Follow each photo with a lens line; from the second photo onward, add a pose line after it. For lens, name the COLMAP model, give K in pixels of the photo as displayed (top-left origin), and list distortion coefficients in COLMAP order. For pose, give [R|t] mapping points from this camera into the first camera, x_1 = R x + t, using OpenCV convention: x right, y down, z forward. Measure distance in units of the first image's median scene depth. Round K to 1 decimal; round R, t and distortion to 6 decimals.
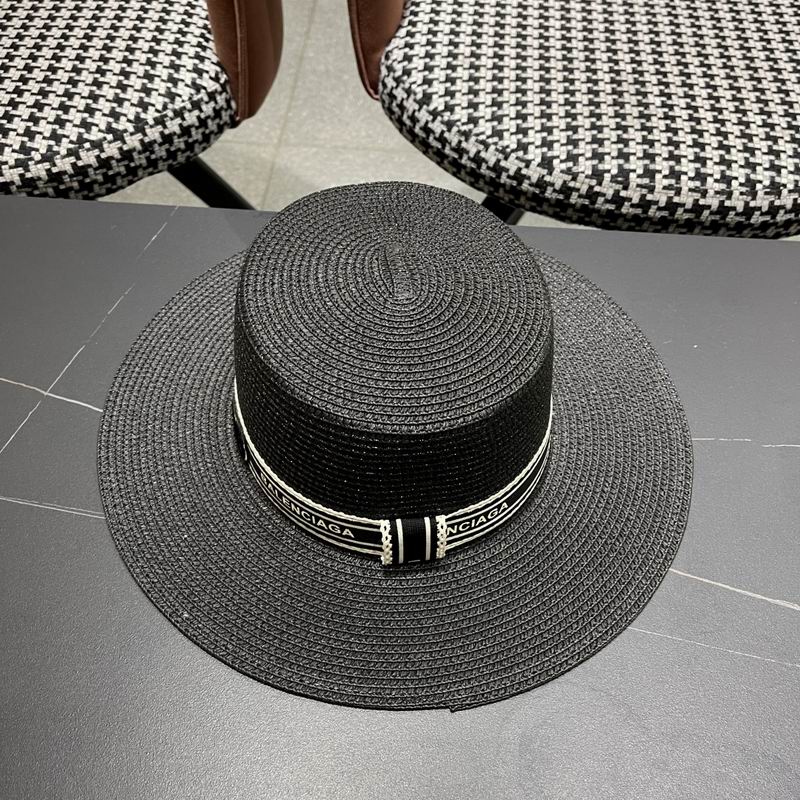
lens RADIAL K [[834.5, 0, 402.8], [0, 834.5, 400.5], [0, 0, 1]] dist [0.019523, 0.000000]
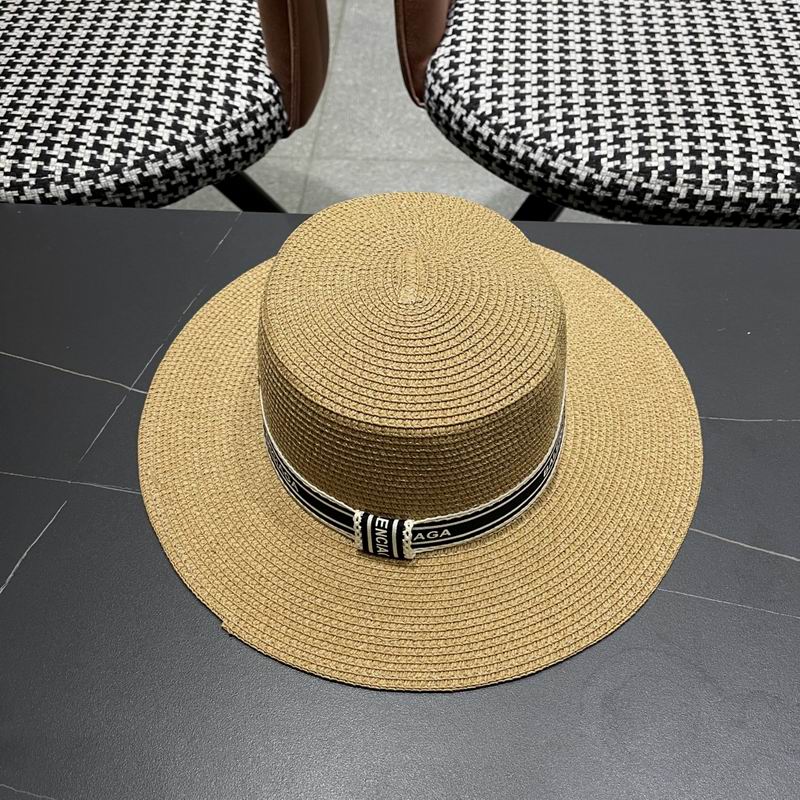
lens RADIAL K [[834.5, 0, 396.7], [0, 834.5, 412.2], [0, 0, 1]] dist [0.019523, 0.000000]
pose [[0.999529, -0.017616, -0.025116, -0.048953], [0.017485, 0.999832, -0.005423, 0.024995], [0.025207, 0.004981, 0.999670, -0.035786]]
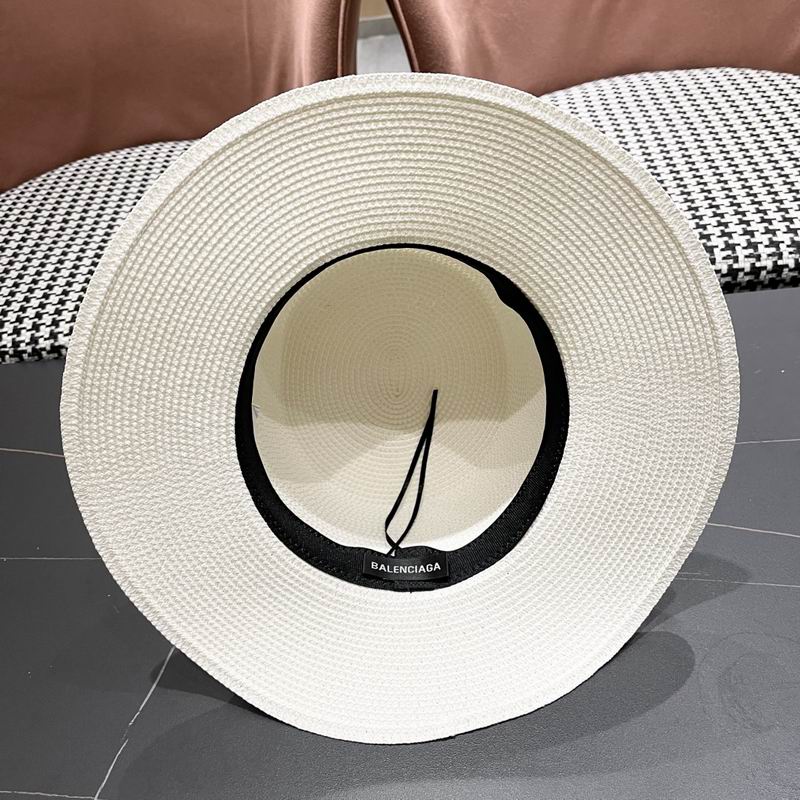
lens RADIAL K [[834.5, 0, 394.8], [0, 834.5, 411.8], [0, 0, 1]] dist [0.019523, 0.000000]
pose [[0.988412, -0.142640, -0.051921, -0.110534], [0.129419, 0.970624, -0.202831, 0.128536], [0.079327, 0.193761, 0.977836, -0.149920]]
